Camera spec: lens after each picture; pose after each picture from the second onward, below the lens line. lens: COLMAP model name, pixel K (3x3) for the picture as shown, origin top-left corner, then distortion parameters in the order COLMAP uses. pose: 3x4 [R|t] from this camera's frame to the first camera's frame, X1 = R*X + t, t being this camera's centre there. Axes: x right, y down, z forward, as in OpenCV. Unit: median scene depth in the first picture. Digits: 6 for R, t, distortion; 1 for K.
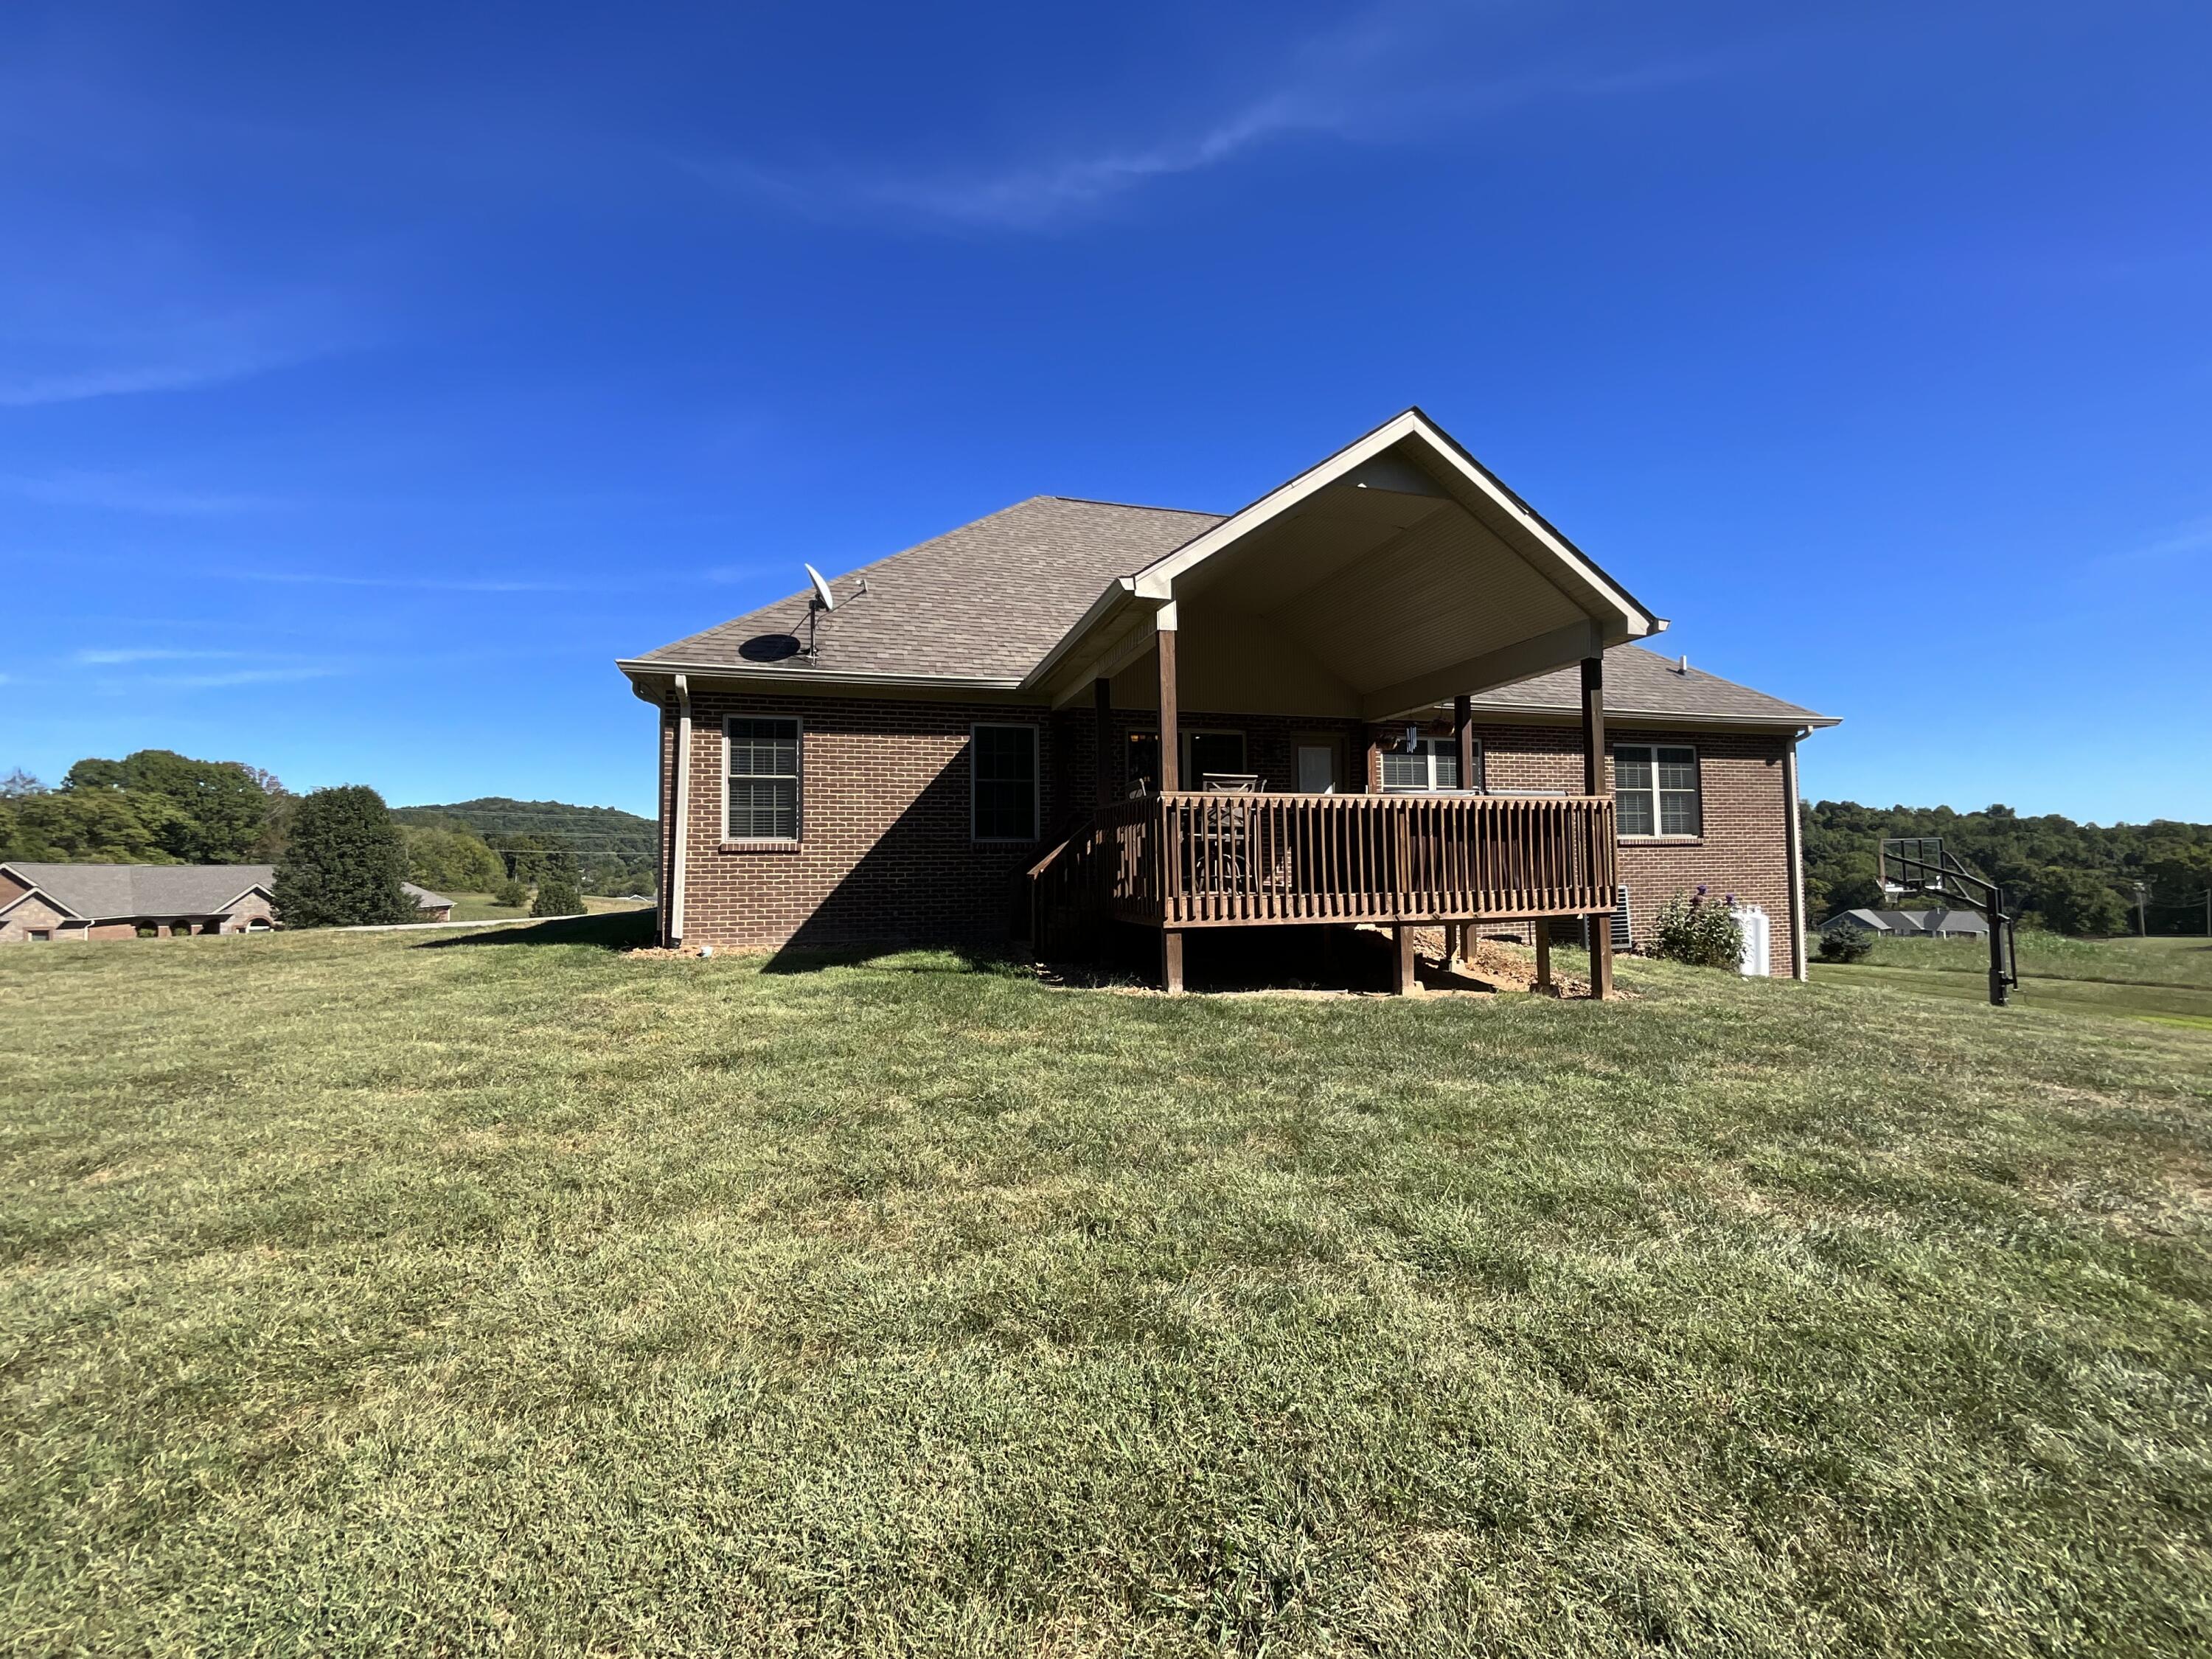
lens RADIAL K [[885.0, 0, 1112.9], [0, 885.0, 829.8], [0, 0, 1]] dist [-0.000291, 0.000460]
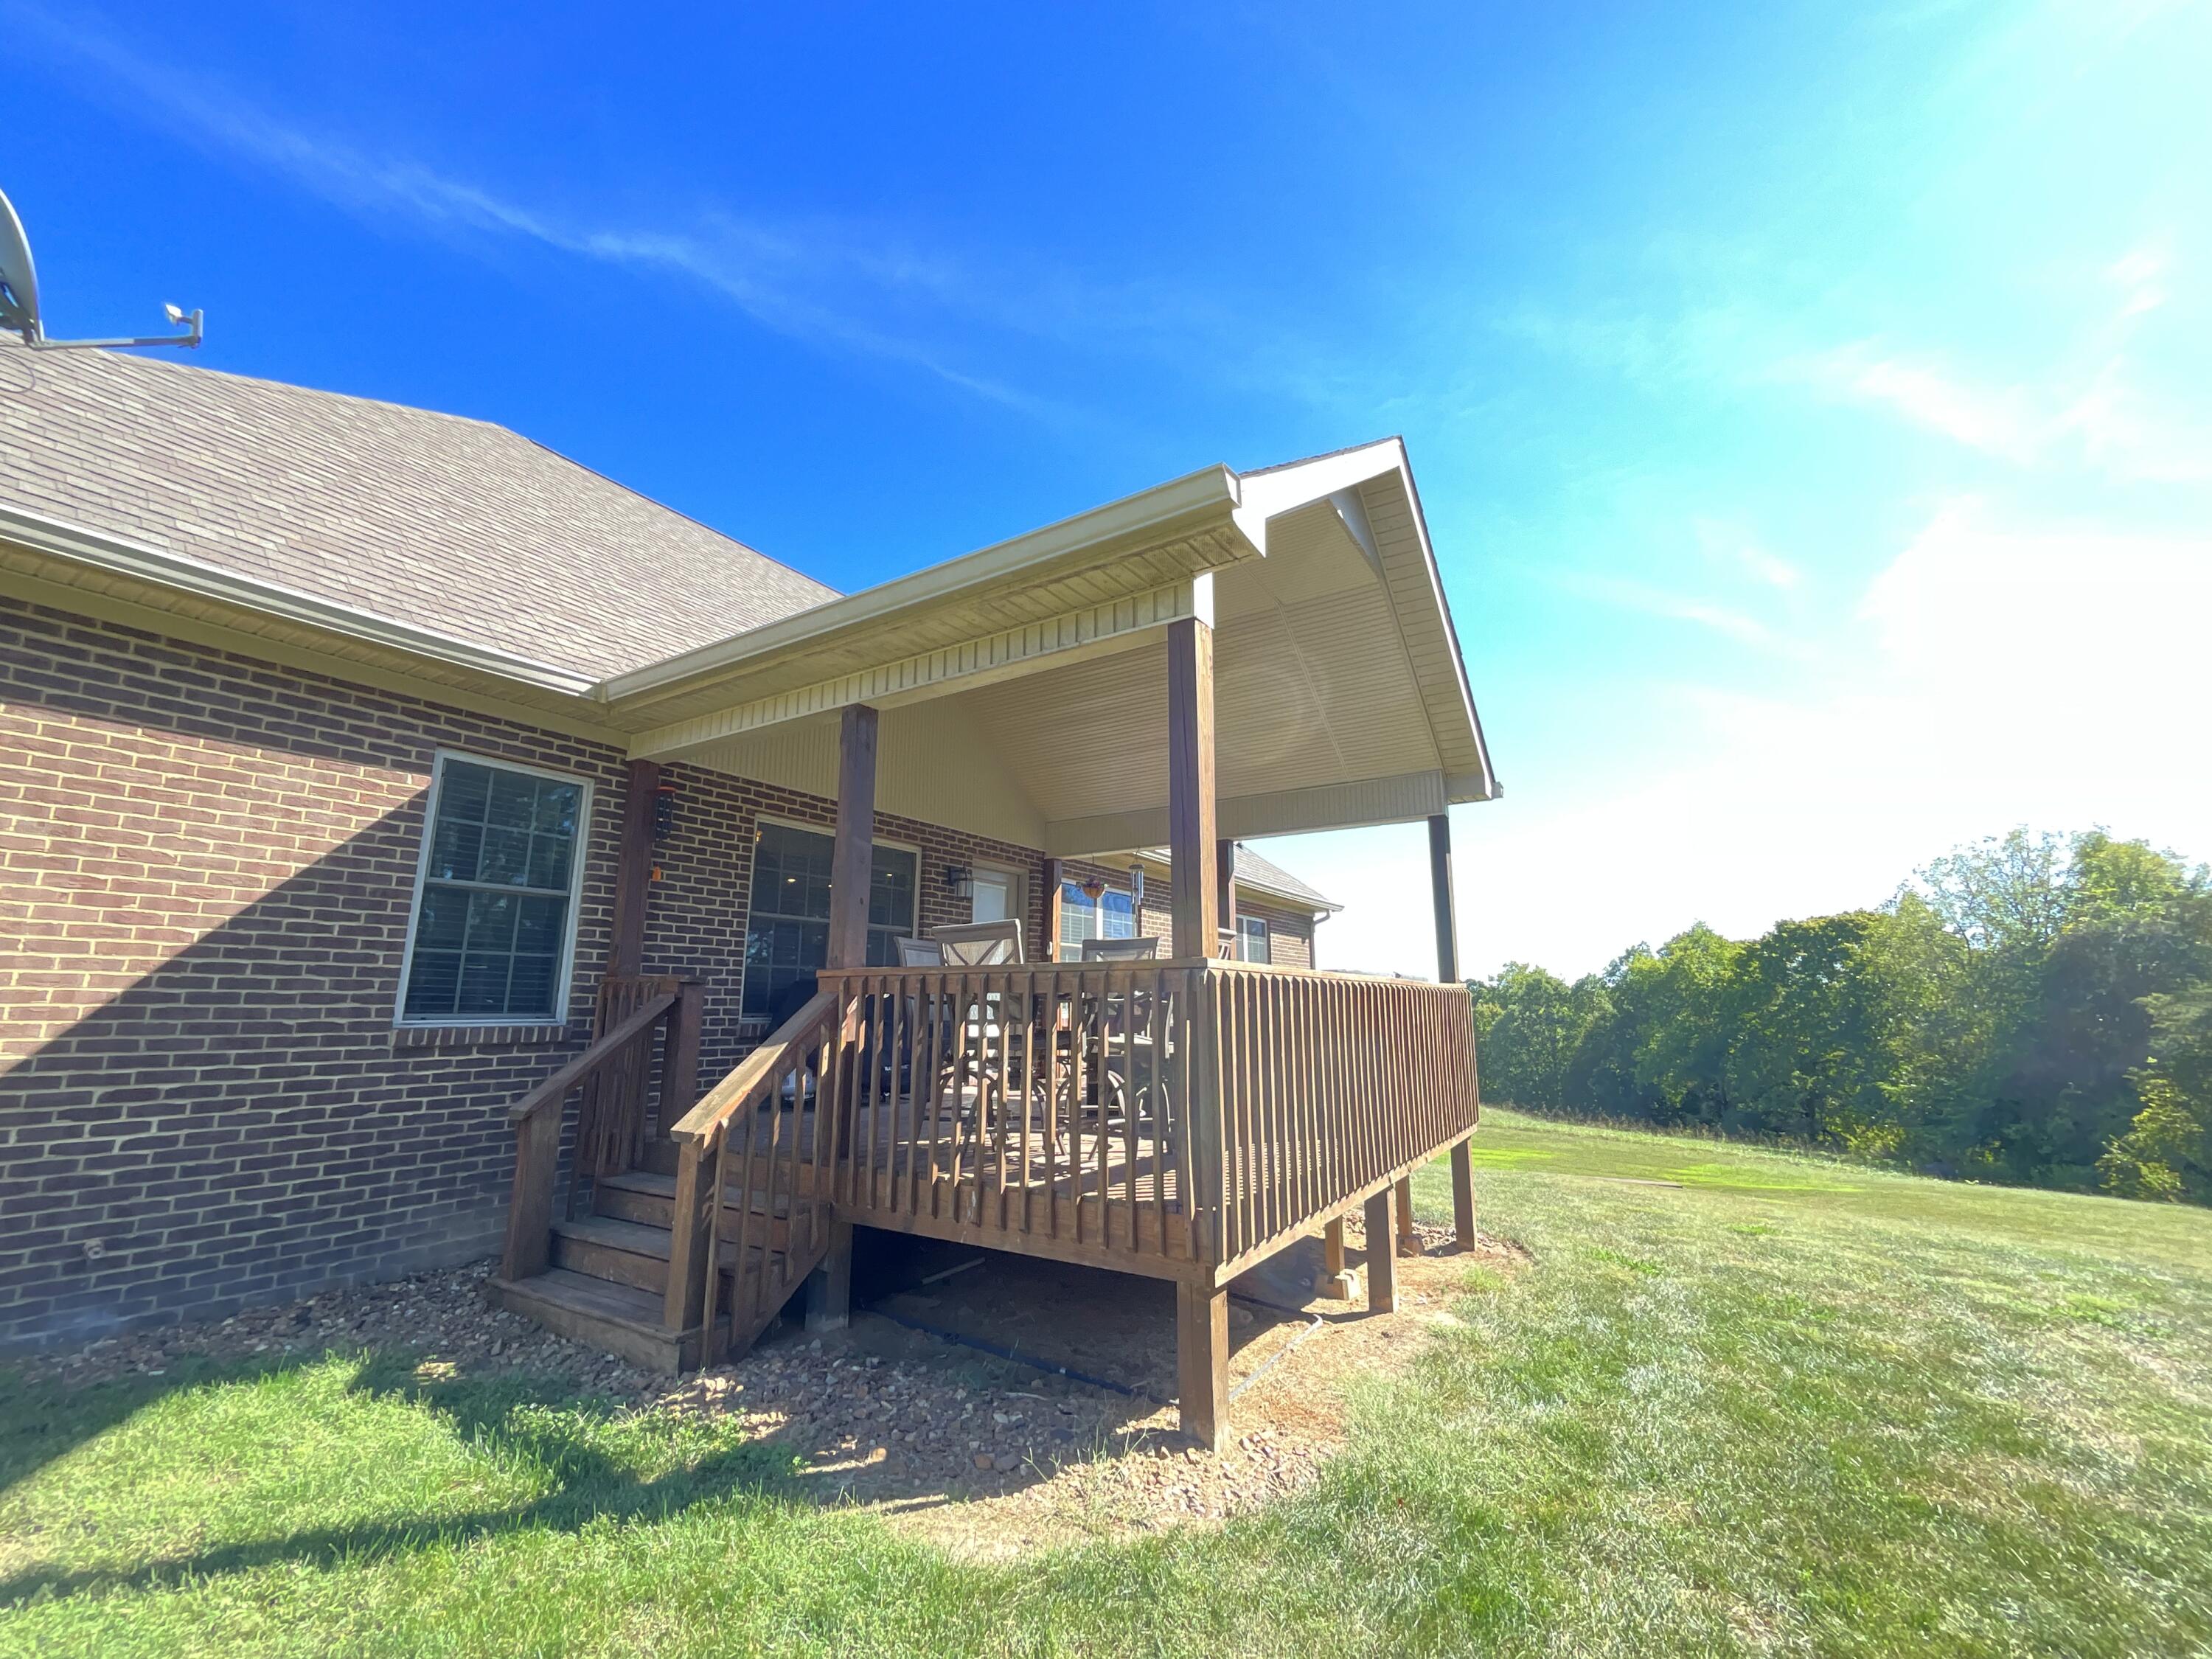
lens RADIAL K [[885.0, 0, 1112.9], [0, 885.0, 829.8], [0, 0, 1]] dist [-0.000291, 0.000460]
pose [[0.758443, 0.140313, 0.636456, -0.182607], [-0.038139, 0.984432, -0.171579, -0.019619], [-0.650622, 0.105860, 0.751987, 0.469271]]
